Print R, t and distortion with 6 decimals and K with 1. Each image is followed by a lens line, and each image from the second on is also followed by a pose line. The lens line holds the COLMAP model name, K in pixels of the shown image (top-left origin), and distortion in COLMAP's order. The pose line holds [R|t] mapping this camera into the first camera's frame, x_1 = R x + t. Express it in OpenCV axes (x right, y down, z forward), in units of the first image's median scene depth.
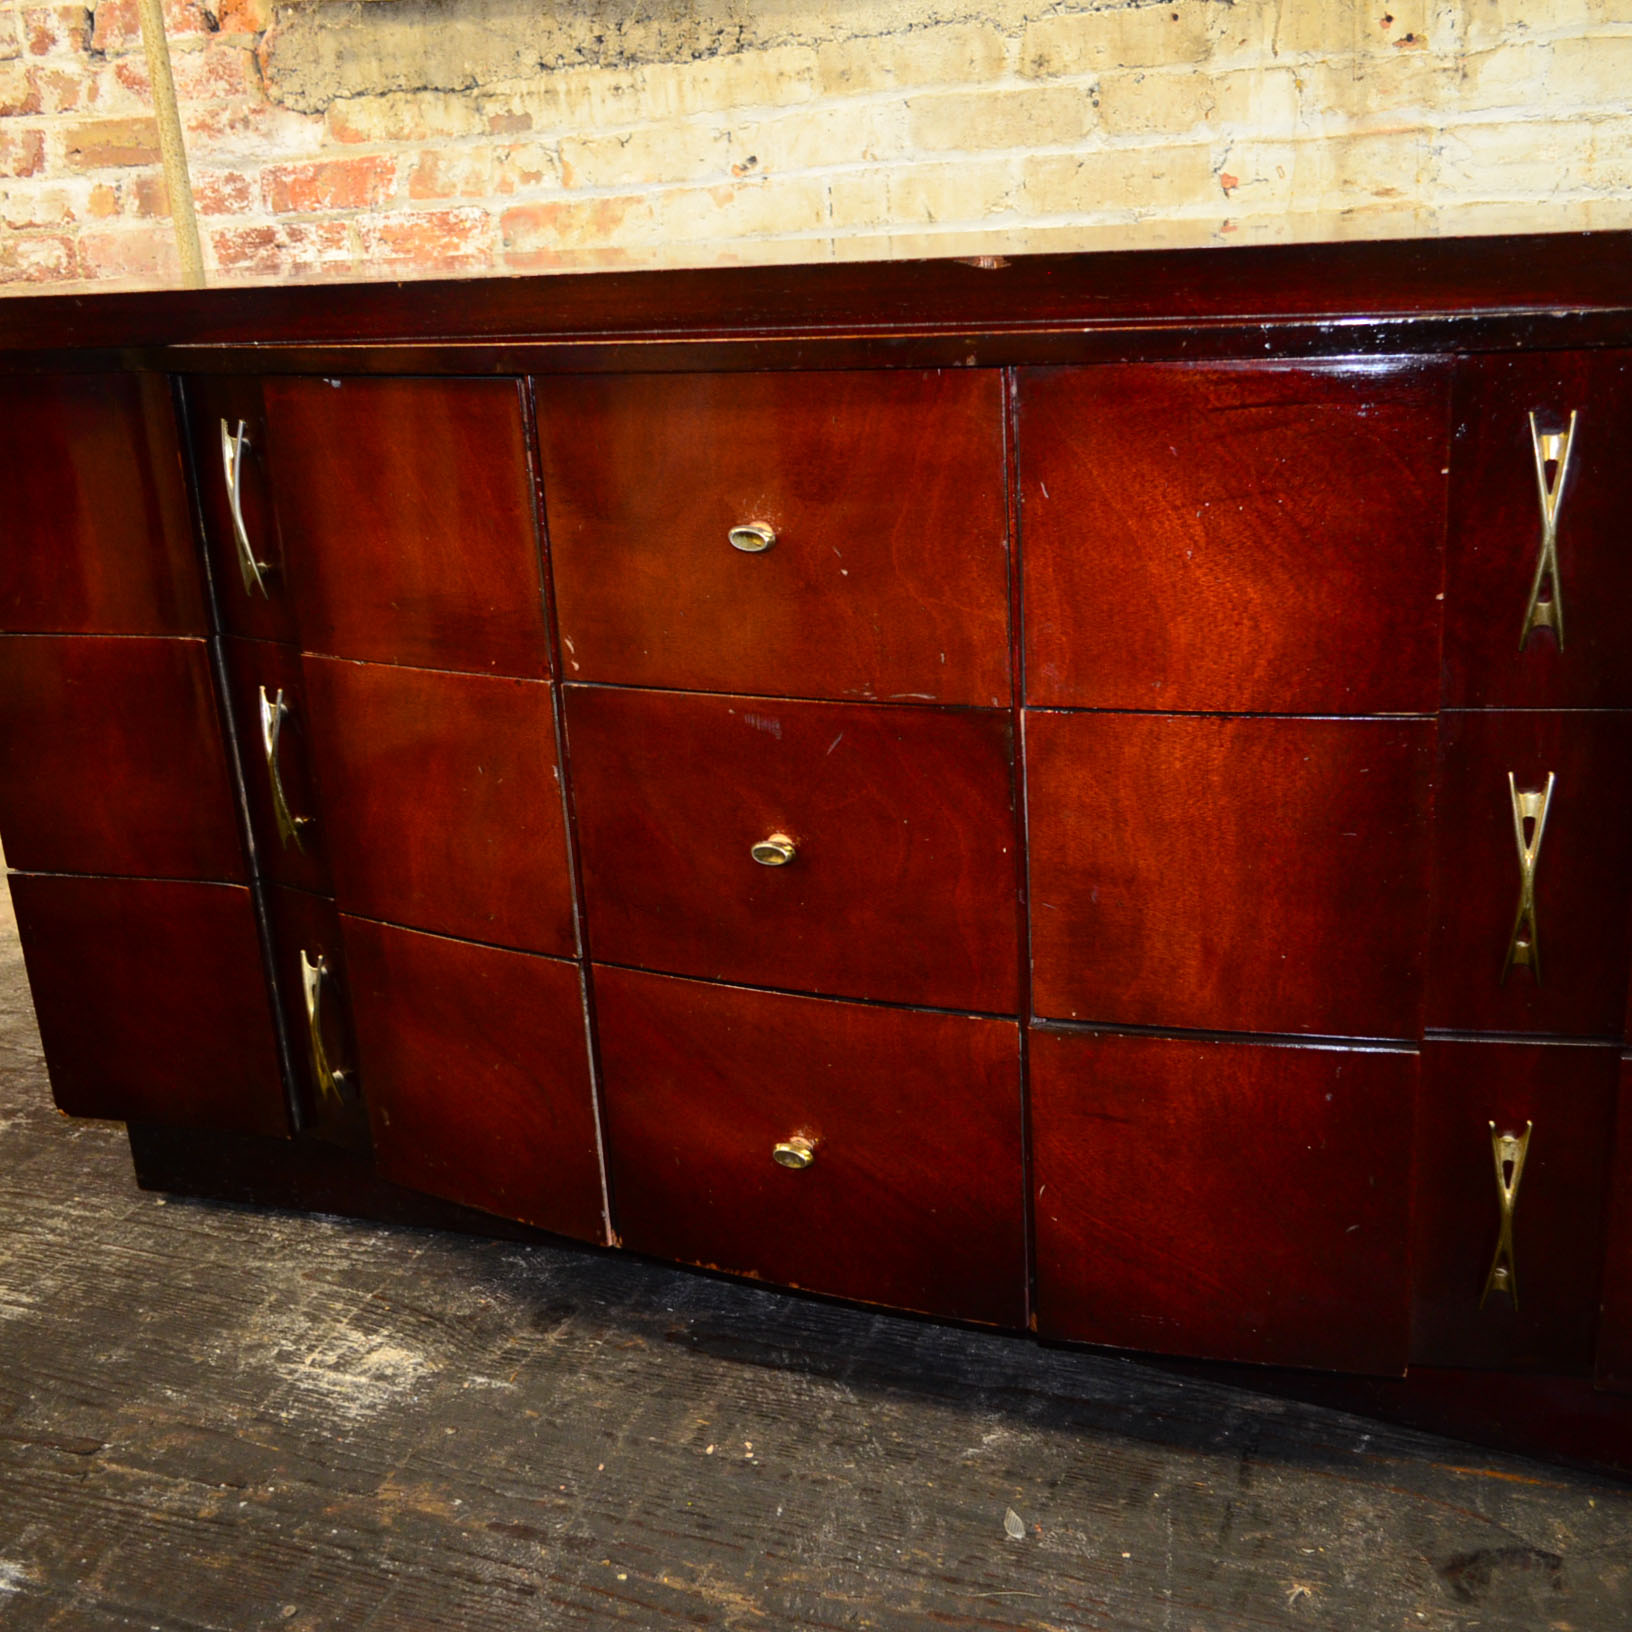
lens RADIAL K [[1898.6, 0, 834.4], [0, 1898.6, 831.1], [0, 0, 1]] dist [-0.012230, 0.000000]
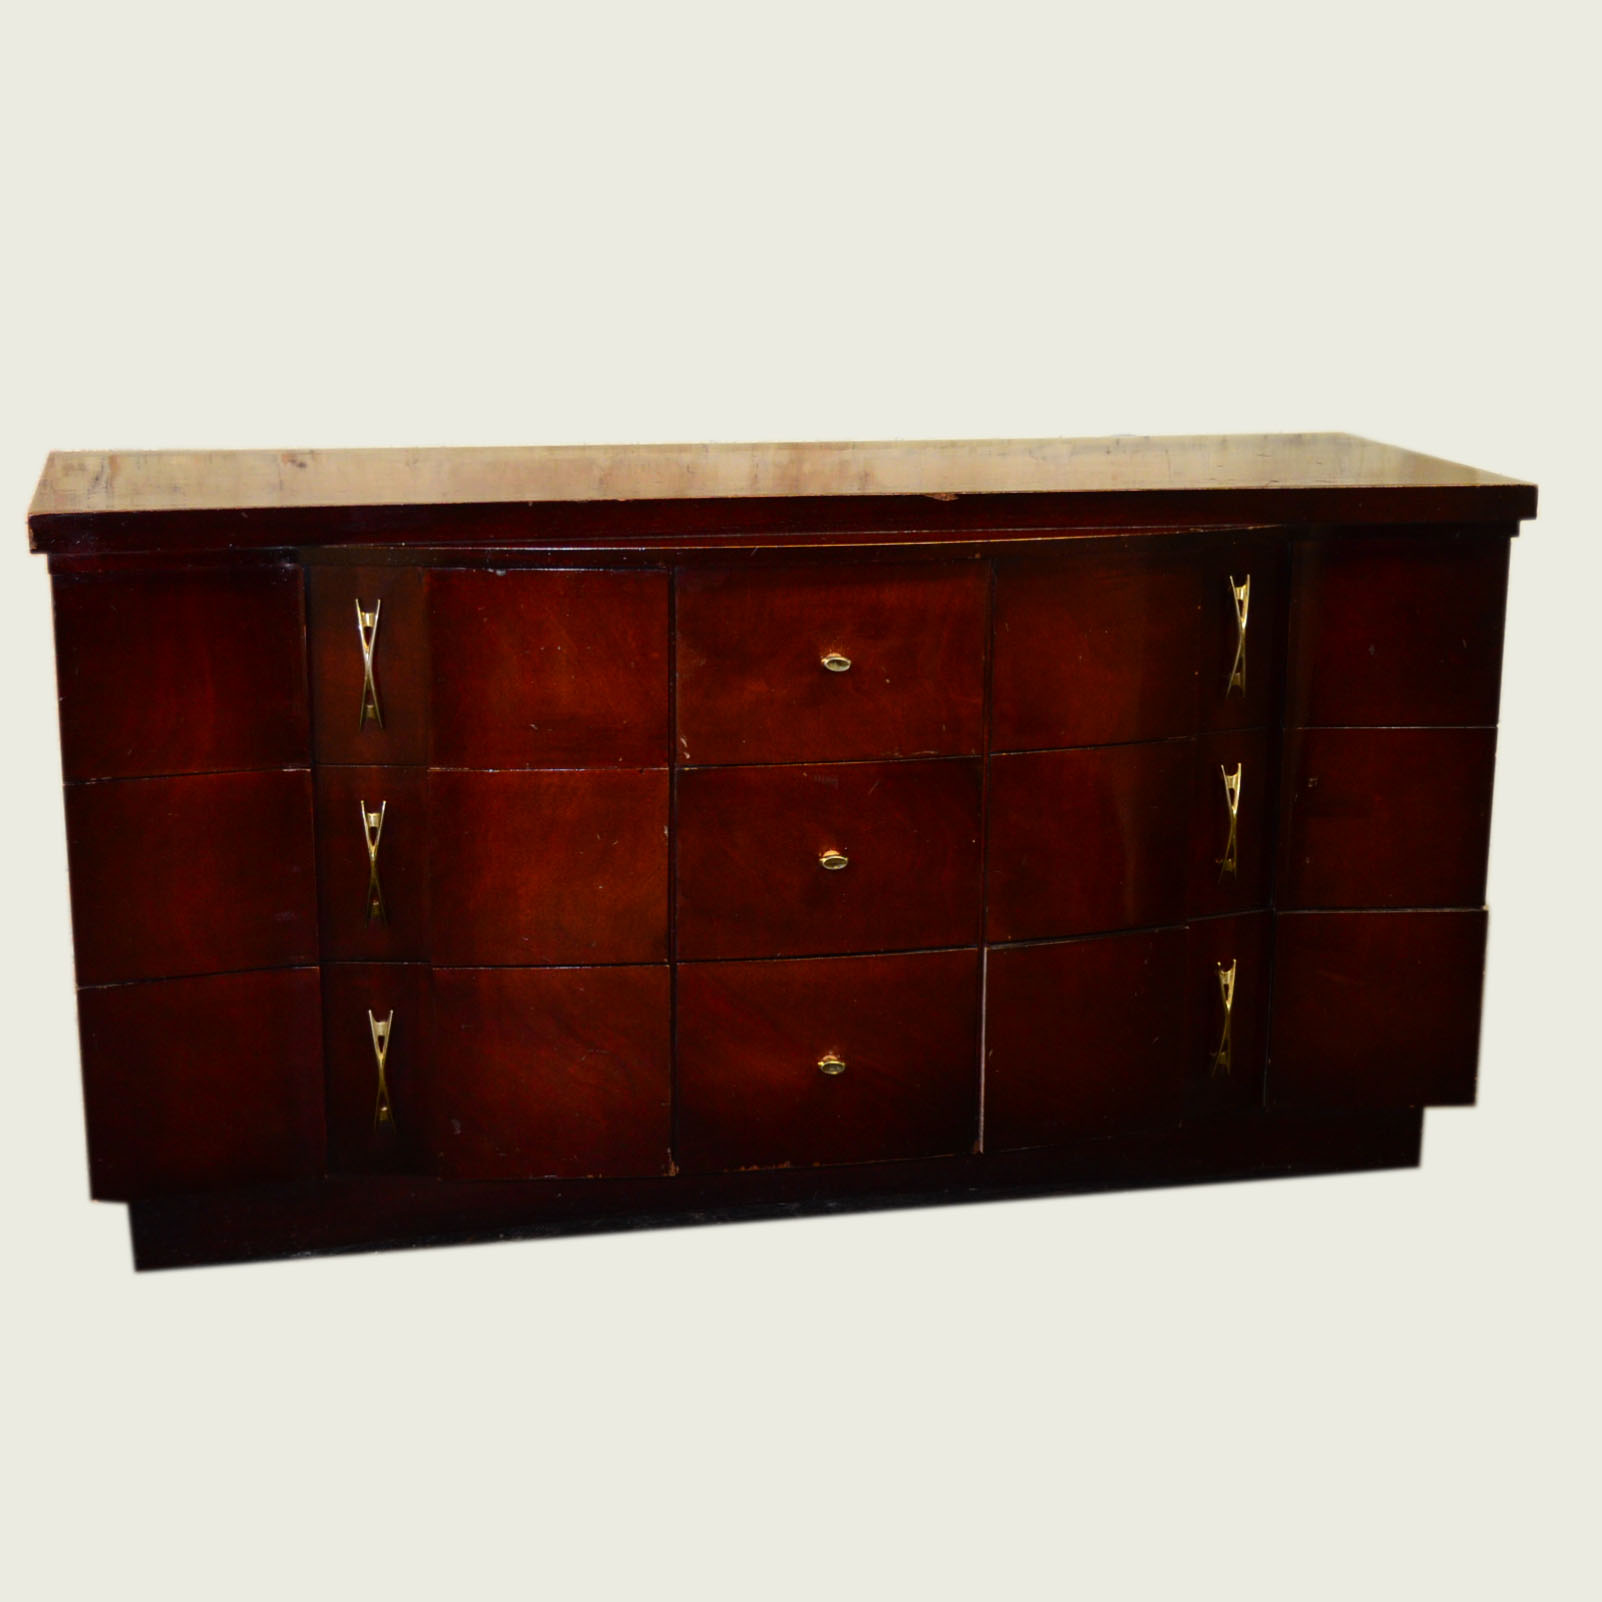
lens RADIAL K [[2691.6, 0, 813.2], [0, 2691.6, 814.1], [0, 0, 1]] dist [0.015217, 0.000000]
pose [[0.795978, -0.085000, 0.599327, -1.176996], [0.142522, 0.988574, -0.049081, 0.067787], [-0.588307, 0.124485, 0.798998, -0.660296]]
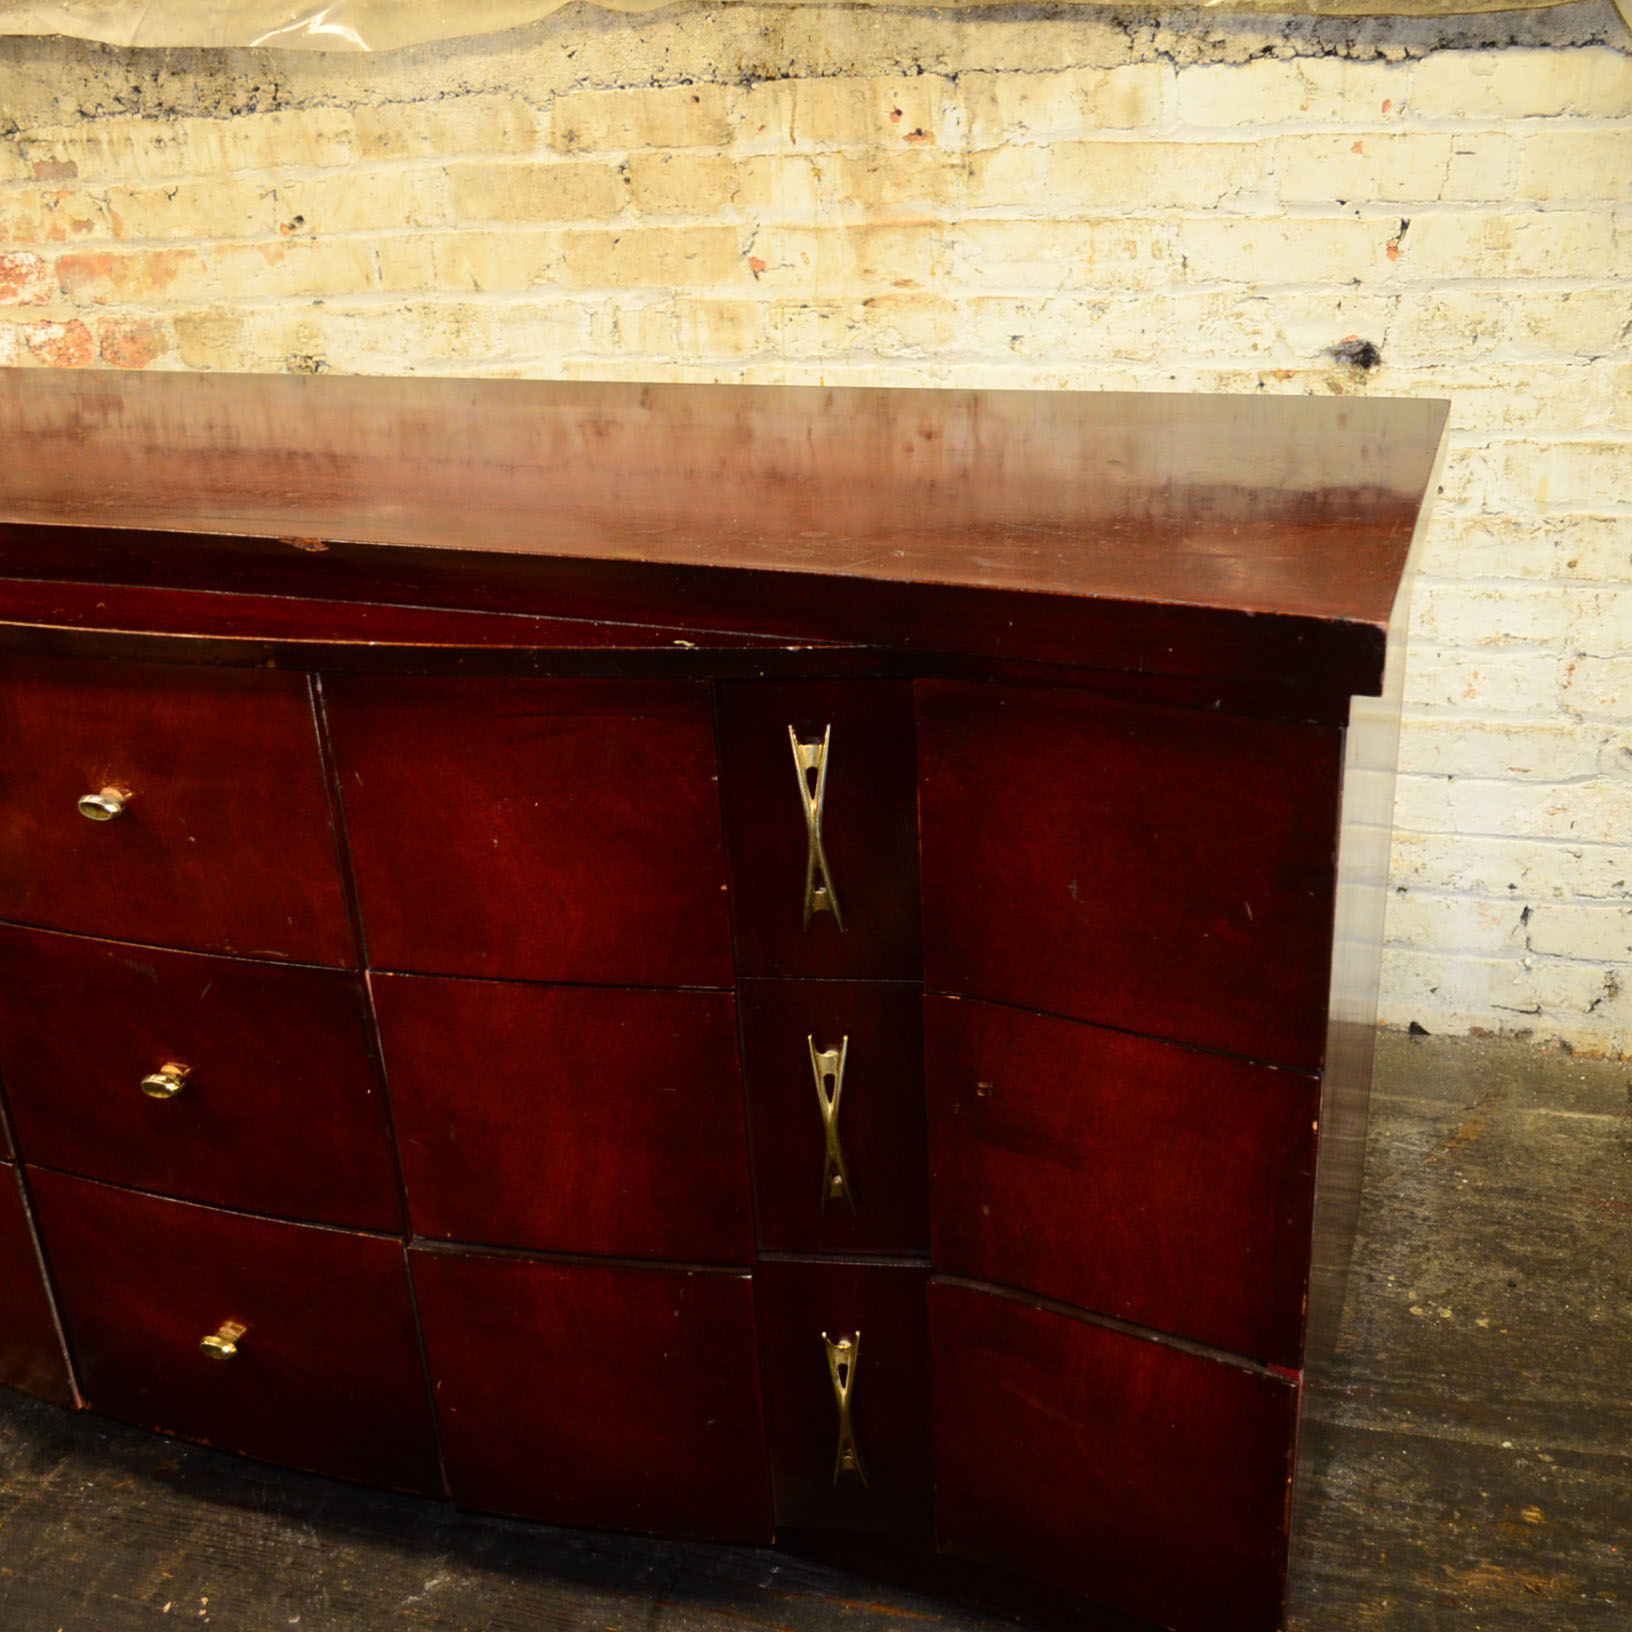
lens RADIAL K [[1898.6, 0, 836.3], [0, 1898.6, 829.1], [0, 0, 1]] dist [-0.012230, 0.000000]
pose [[0.996591, -0.025413, 0.078488, 0.220448], [0.017991, 0.995423, 0.093863, -0.187281], [-0.080514, -0.092131, 0.992486, -0.039333]]
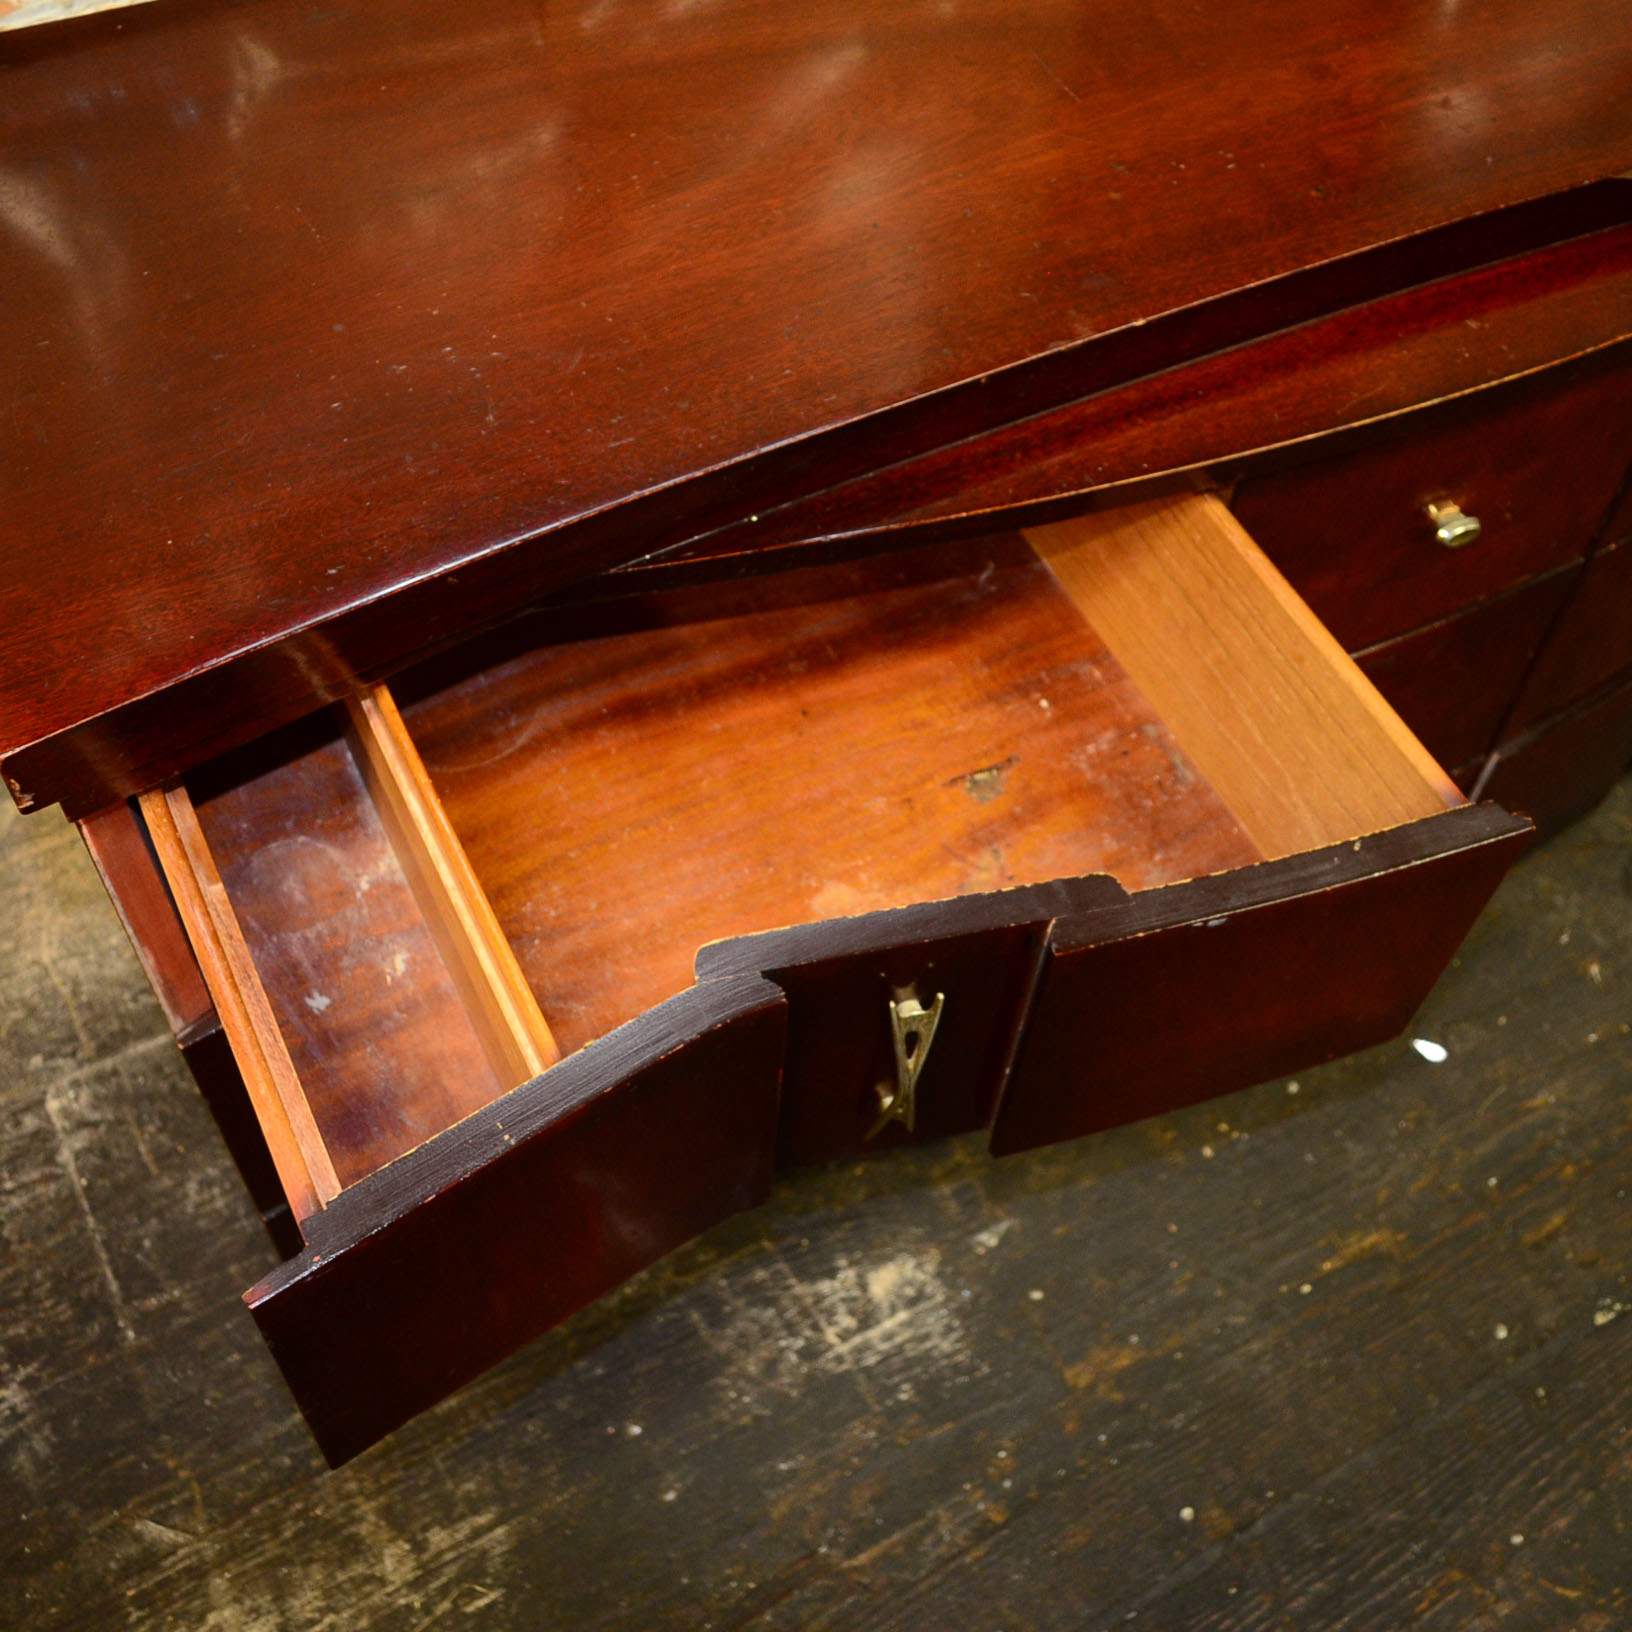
lens RADIAL K [[1898.6, 0, 829.9], [0, 1898.6, 829.8], [0, 0, 1]] dist [-0.012230, 0.000000]
pose [[0.626365, -0.575956, 0.525301, -0.662487], [0.174523, 0.760374, 0.625598, -0.554817], [-0.759742, -0.300176, 0.576789, 0.526358]]
